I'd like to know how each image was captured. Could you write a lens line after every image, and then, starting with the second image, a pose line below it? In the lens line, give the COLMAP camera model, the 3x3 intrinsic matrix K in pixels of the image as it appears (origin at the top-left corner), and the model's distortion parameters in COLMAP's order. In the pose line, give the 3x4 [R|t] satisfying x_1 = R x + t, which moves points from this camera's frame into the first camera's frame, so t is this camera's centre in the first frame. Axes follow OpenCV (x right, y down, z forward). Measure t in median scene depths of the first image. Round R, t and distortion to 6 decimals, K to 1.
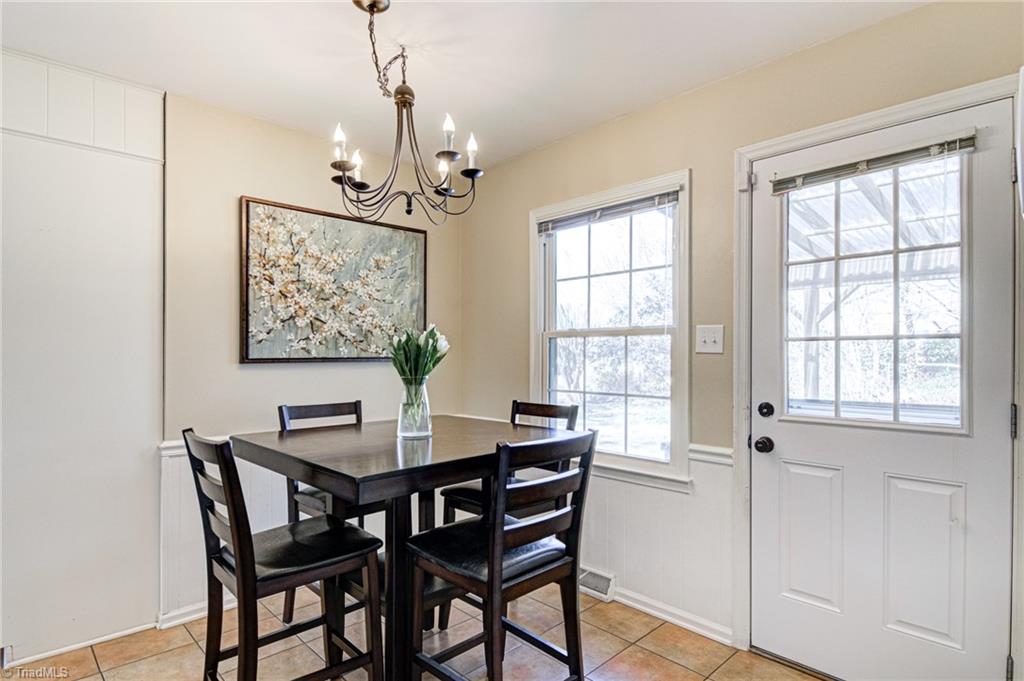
lens RADIAL K [[542.6, 0, 512.3], [0, 542.6, 352.3], [0, 0, 1]] dist [-0.000327, -0.000826]
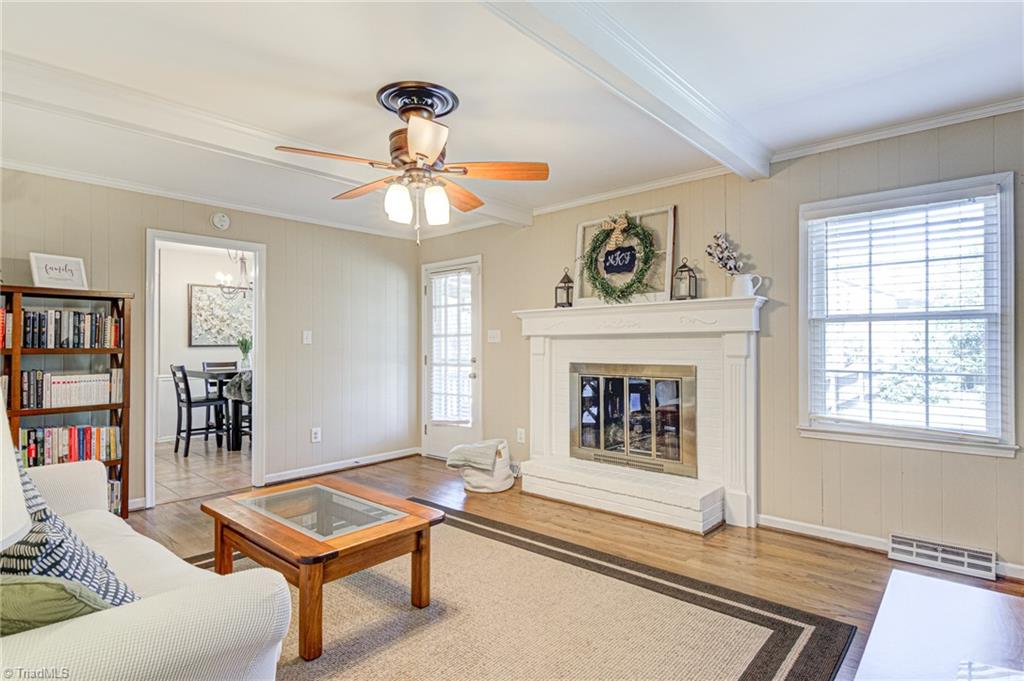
lens RADIAL K [[534.9, 0, 512.0], [0, 534.9, 340.5], [0, 0, 1]] dist [0.002196, -0.000131]
pose [[0.997411, 0.000870, 0.071906, 0.854973], [-0.000795, 0.999999, -0.001075, -0.009403], [-0.071907, 0.001015, 0.997411, -1.657476]]
